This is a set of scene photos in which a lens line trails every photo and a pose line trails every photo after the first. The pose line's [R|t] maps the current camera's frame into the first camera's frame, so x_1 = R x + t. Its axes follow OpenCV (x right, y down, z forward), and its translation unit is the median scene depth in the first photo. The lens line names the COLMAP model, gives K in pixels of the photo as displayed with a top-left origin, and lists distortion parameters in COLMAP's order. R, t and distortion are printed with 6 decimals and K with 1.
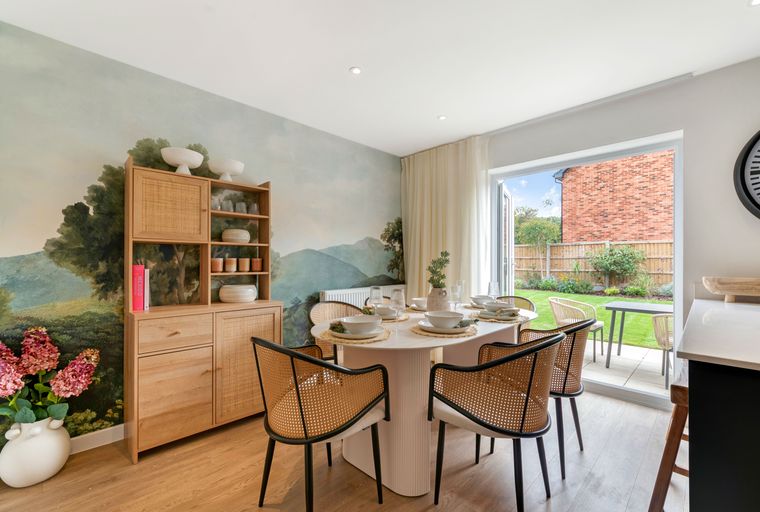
lens RADIAL K [[344.6, 0, 379.8], [0, 344.6, 260.5], [0, 0, 1]] dist [-0.000116, 0.000006]
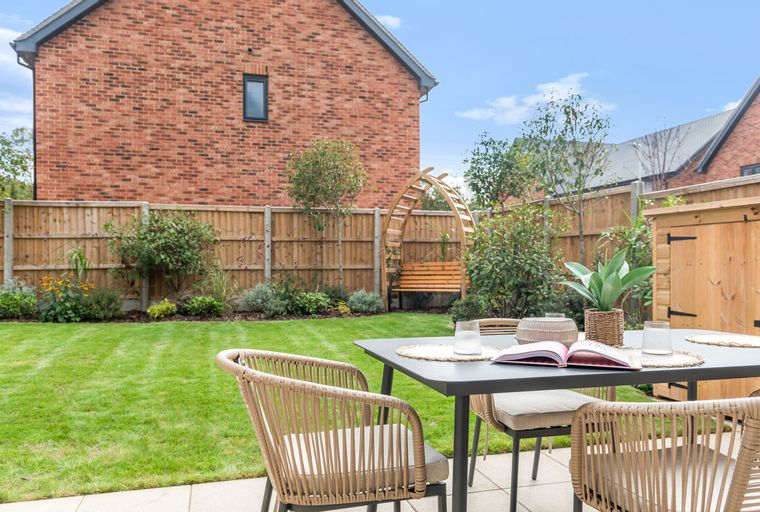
lens RADIAL K [[604.2, 0, 378.8], [0, 604.2, 260.4], [0, 0, 1]] dist [0.010609, -0.002216]
pose [[0.504474, 0.001736, 0.863425, 0.104017], [0.003248, 0.999987, -0.003908, 0.022539], [-0.863421, 0.004776, 0.504461, 0.280479]]
